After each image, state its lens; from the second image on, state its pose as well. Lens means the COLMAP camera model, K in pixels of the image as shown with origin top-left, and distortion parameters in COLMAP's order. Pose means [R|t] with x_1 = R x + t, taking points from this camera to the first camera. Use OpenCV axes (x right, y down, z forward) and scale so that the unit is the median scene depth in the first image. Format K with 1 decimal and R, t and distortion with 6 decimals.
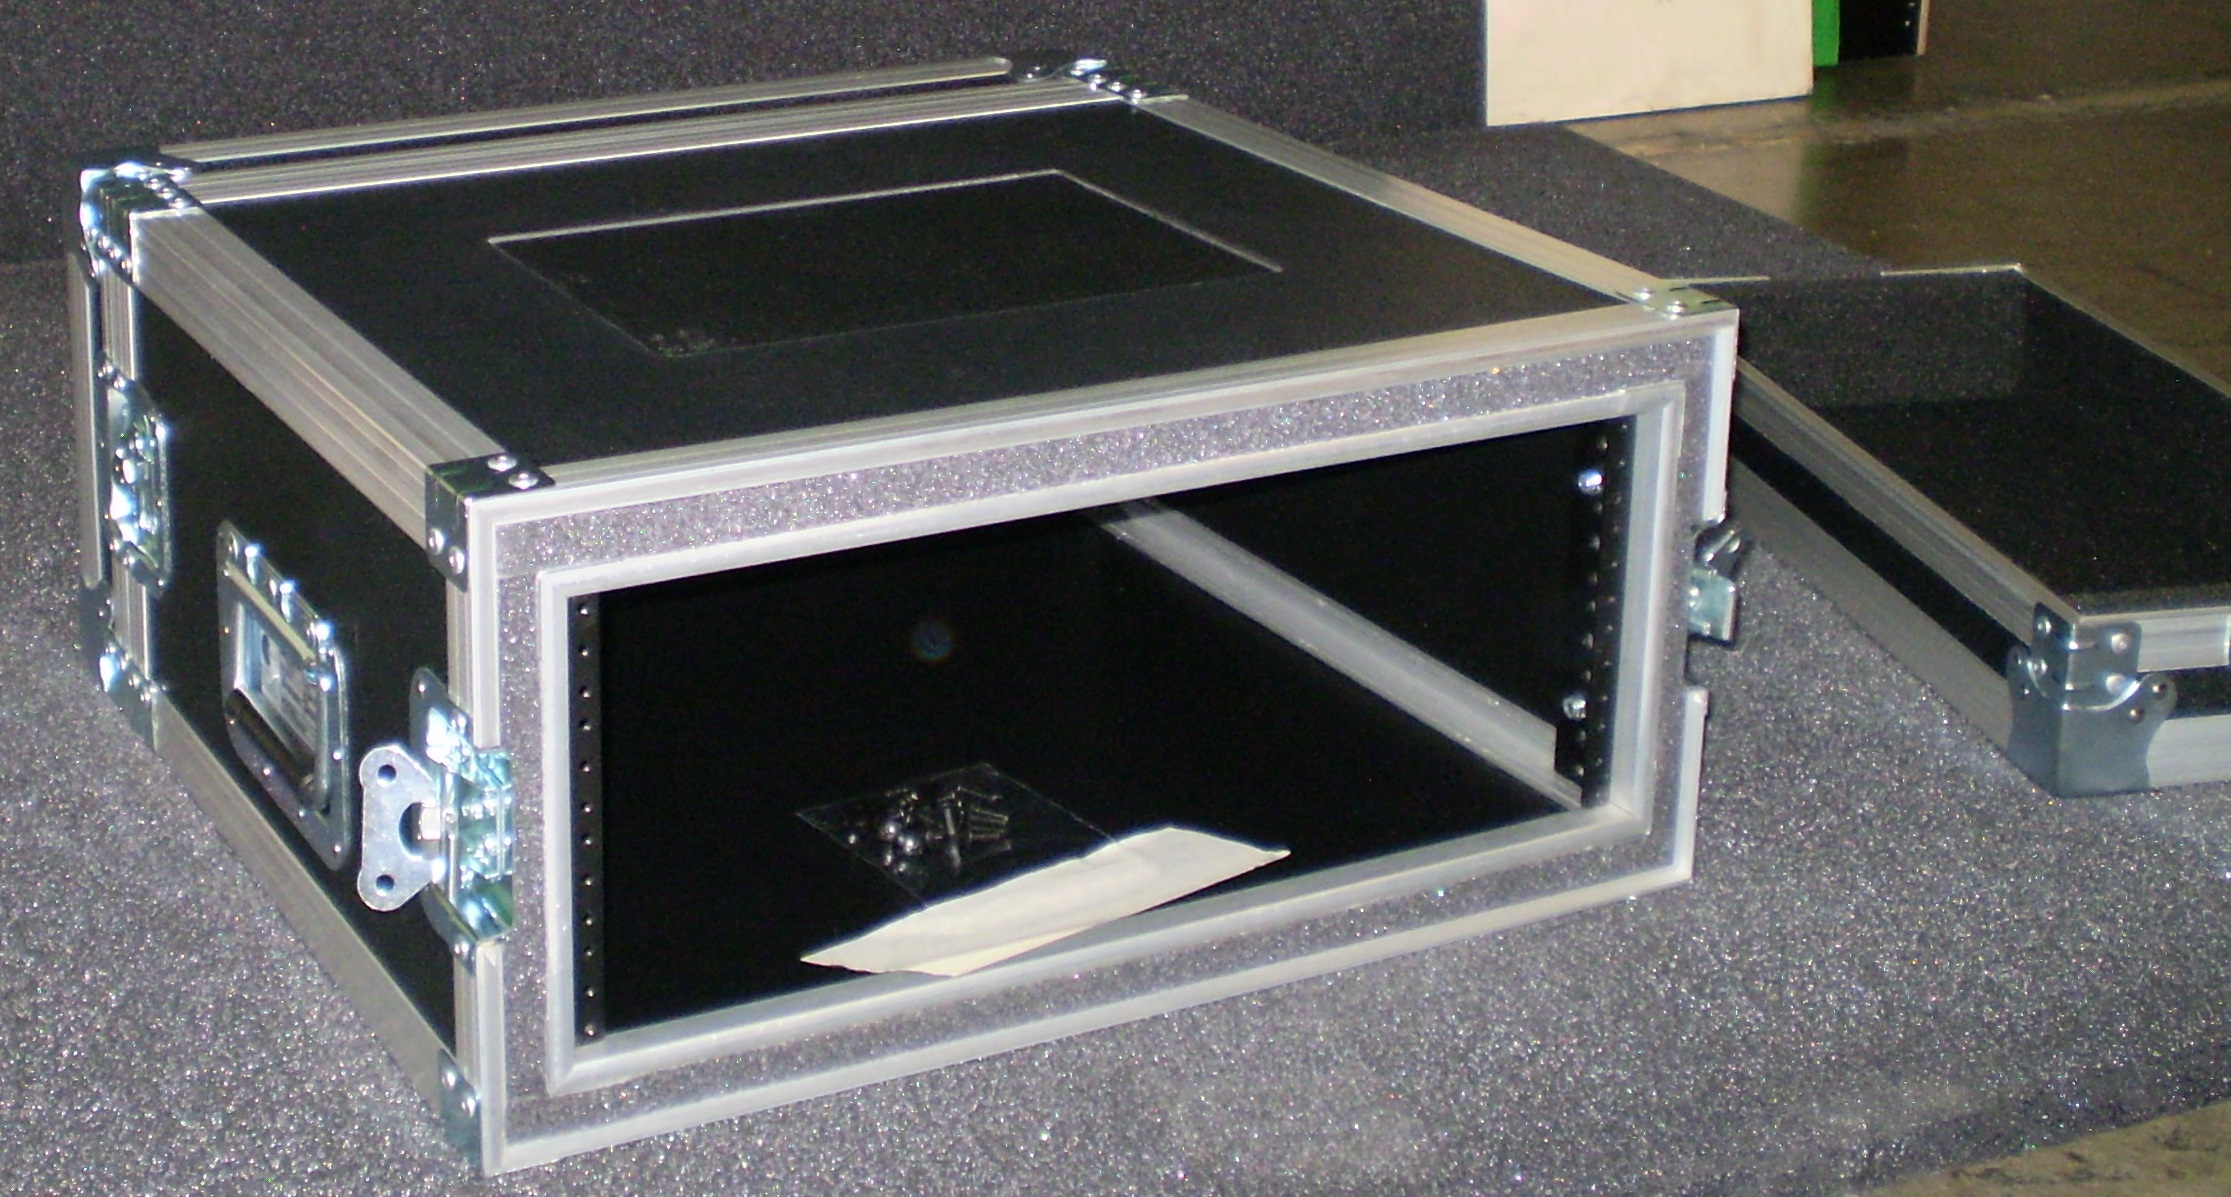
lens RADIAL K [[3536.6, 0, 1115.5], [0, 3536.6, 598.5], [0, 0, 1]] dist [0.006809, 0.010308]
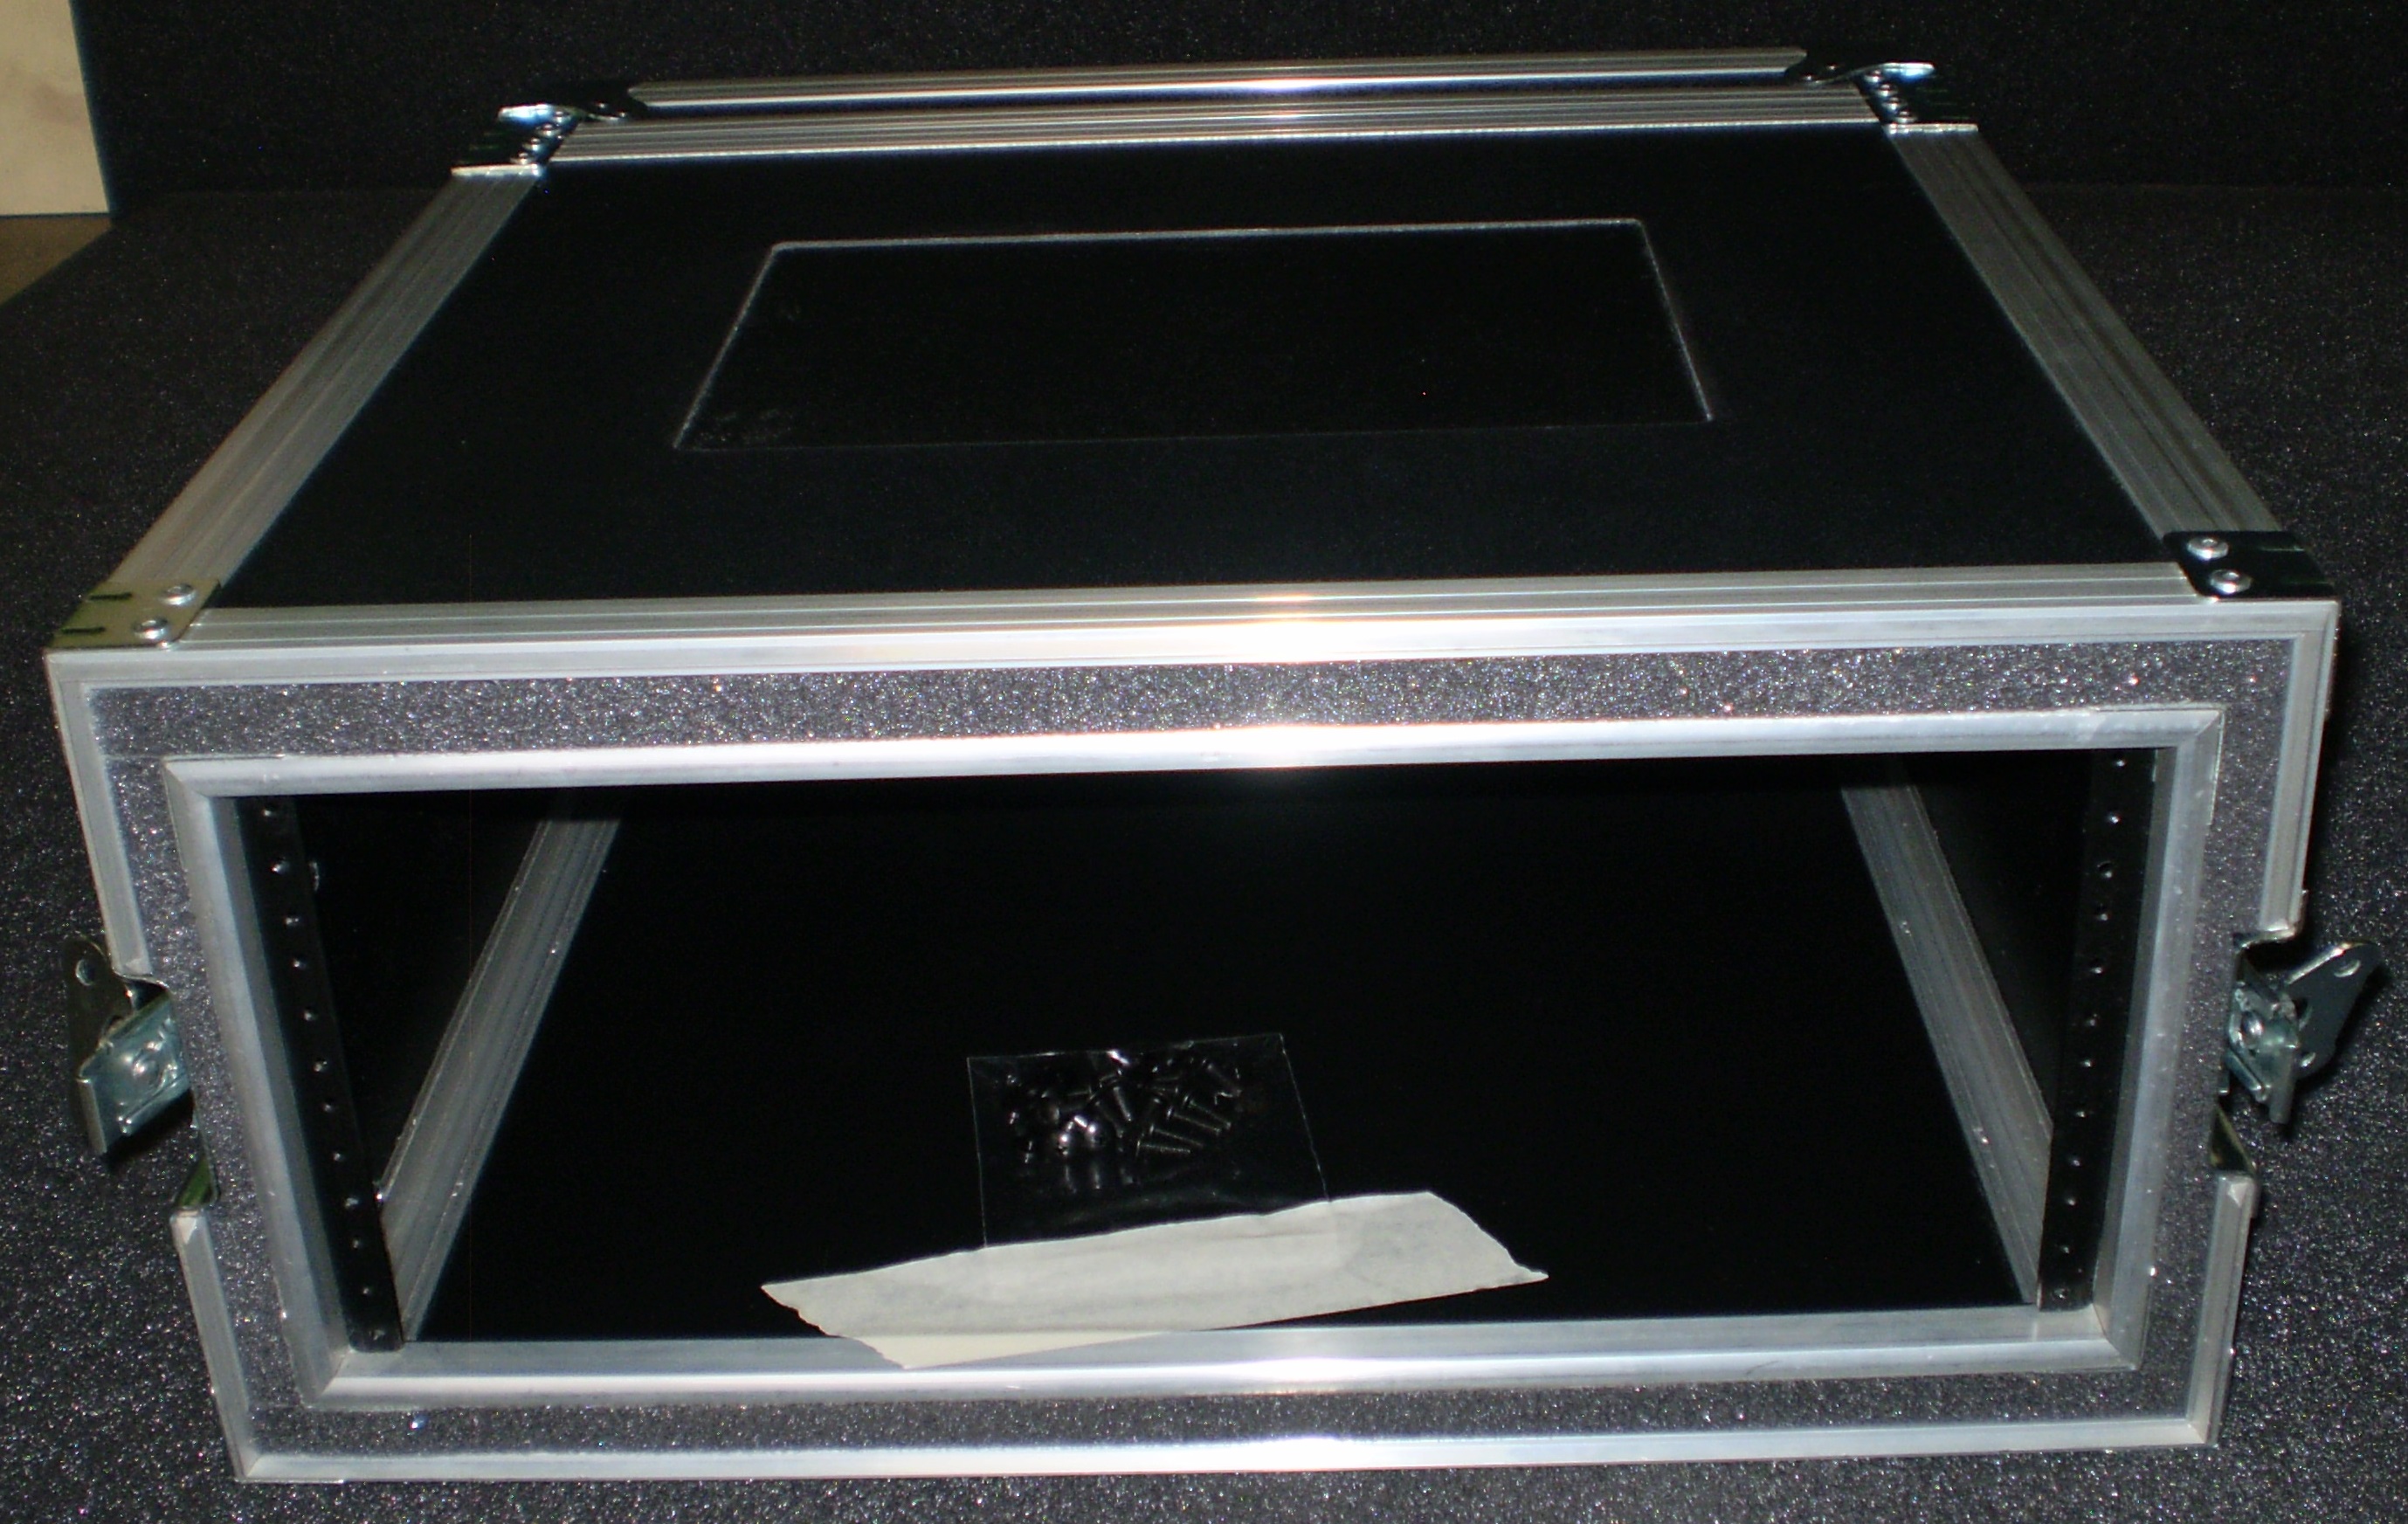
lens RADIAL K [[3177.4, 0, 1199.9], [0, 3177.4, 831.0], [0, 0, 1]] dist [-0.077668, -0.048616]
pose [[0.865211, 0.193359, -0.462626, 0.255224], [-0.136966, 0.978704, 0.152904, -0.096151], [0.482339, -0.068930, 0.873268, 0.436380]]
